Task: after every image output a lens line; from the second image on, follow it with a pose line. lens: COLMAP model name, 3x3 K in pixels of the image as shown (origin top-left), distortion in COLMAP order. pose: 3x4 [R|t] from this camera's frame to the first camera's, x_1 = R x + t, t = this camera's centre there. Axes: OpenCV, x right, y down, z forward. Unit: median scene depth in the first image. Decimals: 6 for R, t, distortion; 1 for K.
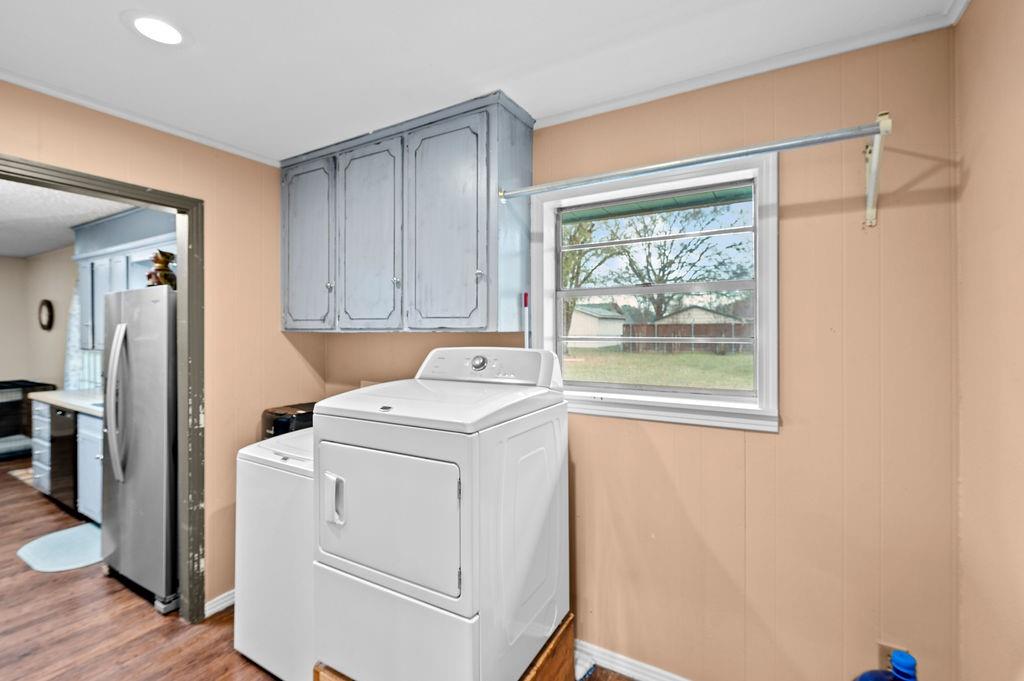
lens RADIAL K [[445.6, 0, 524.2], [0, 445.6, 326.1], [0, 0, 1]] dist [-0.006890, -0.000374]
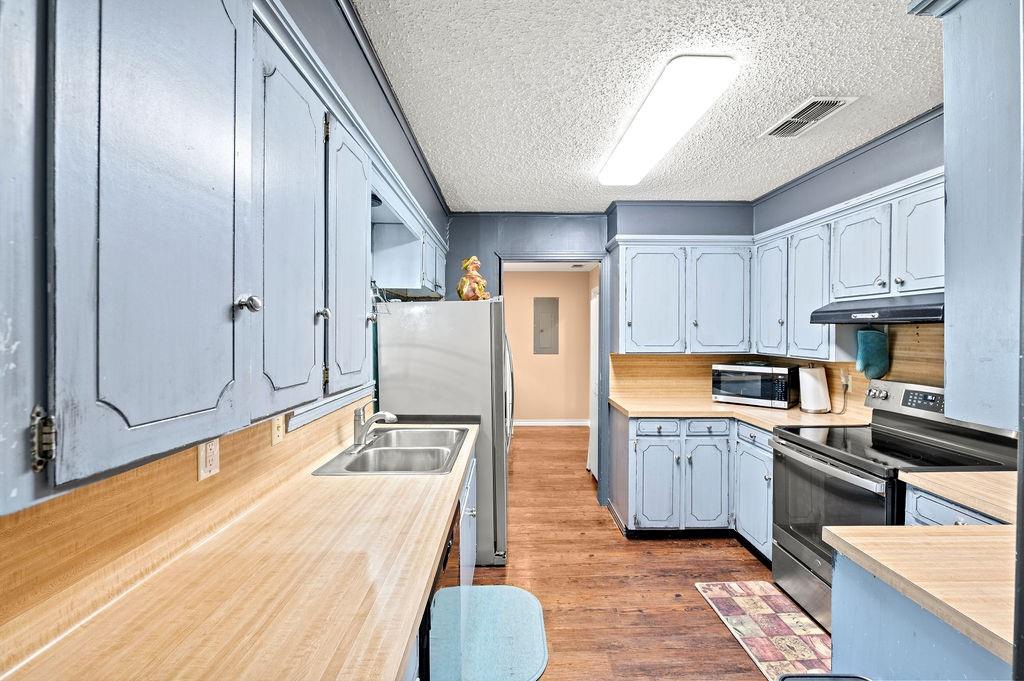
lens RADIAL K [[440.2, 0, 512.0], [0, 440.2, 340.5], [0, 0, 1]] dist [-0.000758, 0.000089]
pose [[-0.508456, -0.018532, 0.860889, -1.234750], [-0.008520, 0.999828, 0.016491, 0.010385], [-0.861046, 0.001051, -0.508526, 1.013421]]
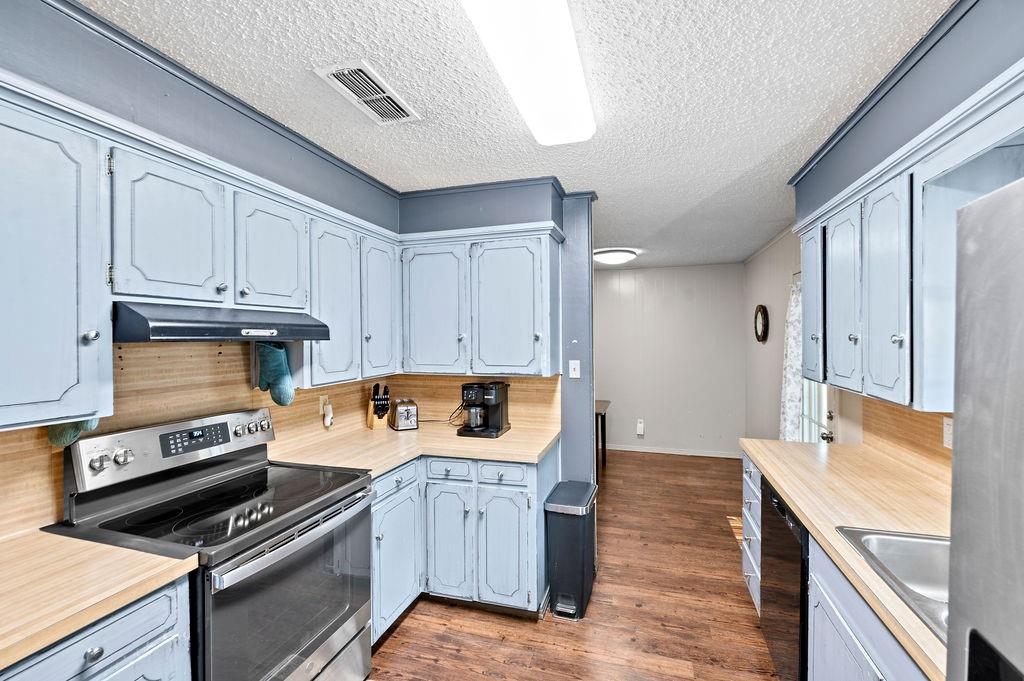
lens RADIAL K [[440.2, 0, 512.0], [0, 440.2, 340.5], [0, 0, 1]] dist [-0.000758, 0.000089]
pose [[0.220776, 0.007206, -0.975298, -0.534316], [0.011129, 0.999889, 0.009907, -0.008652], [0.975261, -0.013042, 0.220671, 0.508223]]
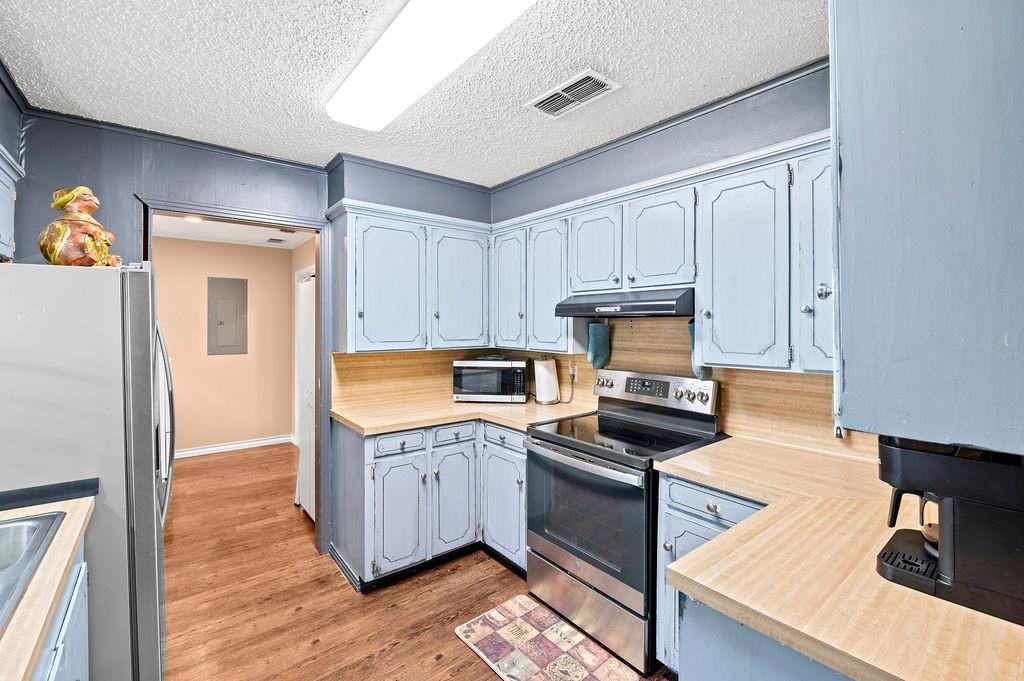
lens RADIAL K [[445.6, 0, 524.2], [0, 445.6, 326.1], [0, 0, 1]] dist [-0.006890, -0.000374]
pose [[-0.935268, -0.003934, 0.353918, -1.090528], [-0.005942, 0.999972, -0.004589, 0.009758], [-0.353890, -0.006395, -0.935265, 0.930054]]
